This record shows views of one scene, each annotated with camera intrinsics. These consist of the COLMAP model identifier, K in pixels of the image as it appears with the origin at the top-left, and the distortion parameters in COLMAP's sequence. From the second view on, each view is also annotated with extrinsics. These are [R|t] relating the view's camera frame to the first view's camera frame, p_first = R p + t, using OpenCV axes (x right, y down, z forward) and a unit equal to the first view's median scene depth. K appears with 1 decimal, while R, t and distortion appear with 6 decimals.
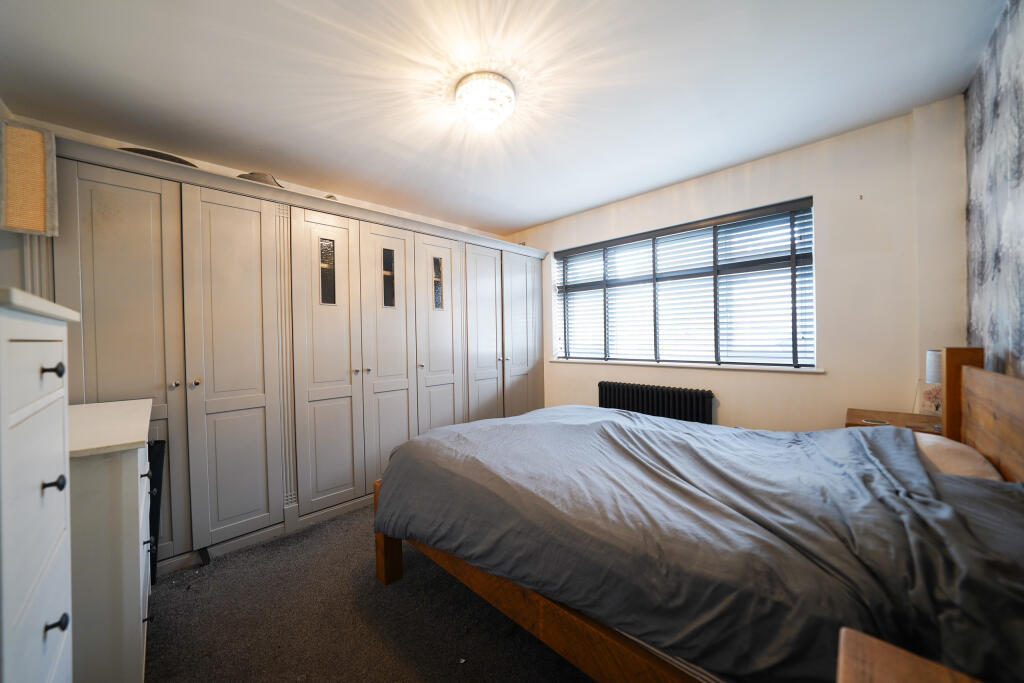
lens RADIAL K [[357.7, 0, 508.5], [0, 357.7, 339.1], [0, 0, 1]] dist [-0.031154, 0.007917]
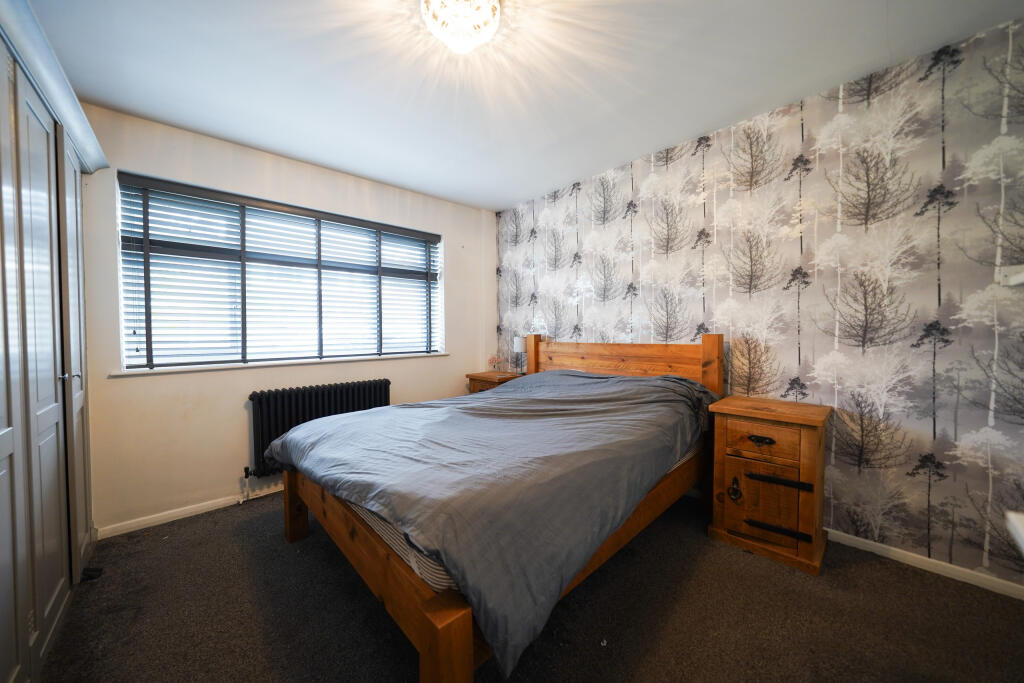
lens RADIAL K [[367.1, 0, 512.0], [0, 367.1, 341.5], [0, 0, 1]] dist [-0.011711, -0.000048]
pose [[0.030909, -0.021676, 0.999287, -0.528091], [0.005647, 0.999753, 0.021512, 0.004631], [-0.999506, 0.004978, 0.031024, 0.521181]]
